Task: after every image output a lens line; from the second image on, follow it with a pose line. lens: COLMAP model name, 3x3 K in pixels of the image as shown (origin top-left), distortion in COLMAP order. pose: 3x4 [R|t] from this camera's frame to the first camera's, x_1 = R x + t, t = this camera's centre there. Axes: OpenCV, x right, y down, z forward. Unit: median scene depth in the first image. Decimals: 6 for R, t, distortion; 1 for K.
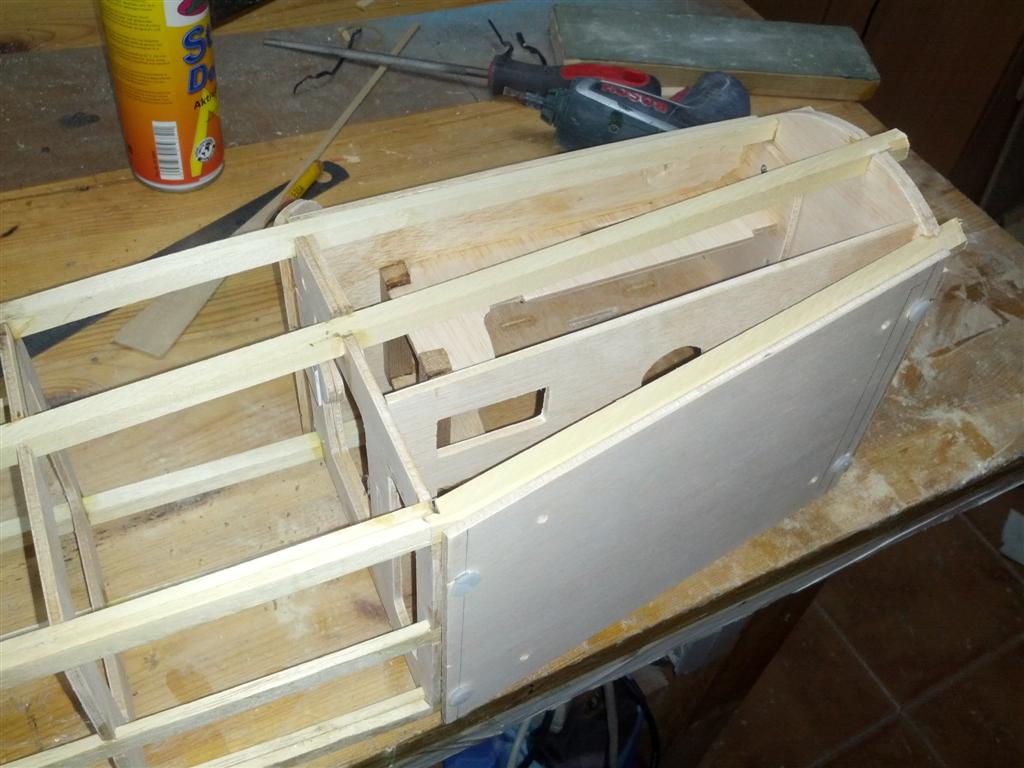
lens RADIAL K [[1016.4, 0, 512.0], [0, 1016.4, 384.0], [0, 0, 1]] dist [0.079773, -0.270476]
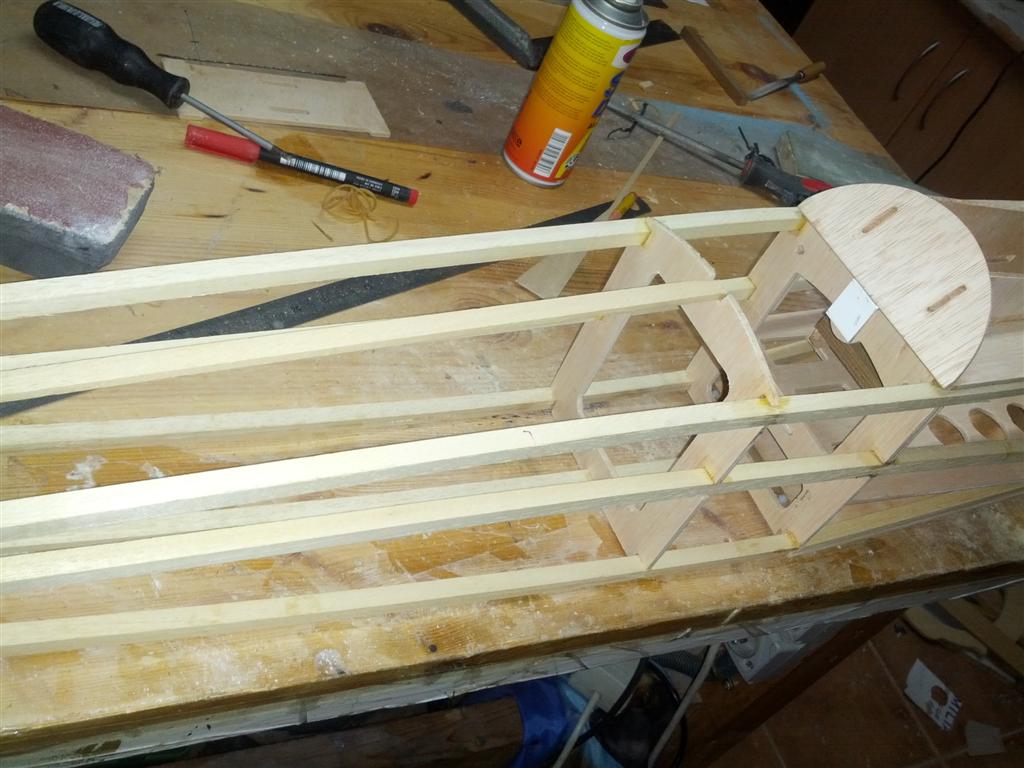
lens RADIAL K [[1016.4, 0, 512.0], [0, 1016.4, 384.0], [0, 0, 1]] dist [0.079773, -0.270476]
pose [[0.957827, 0.263870, 0.113753, -0.428186], [-0.251894, 0.961544, -0.109466, 0.192390], [-0.138263, 0.076196, 0.987460, -0.222773]]
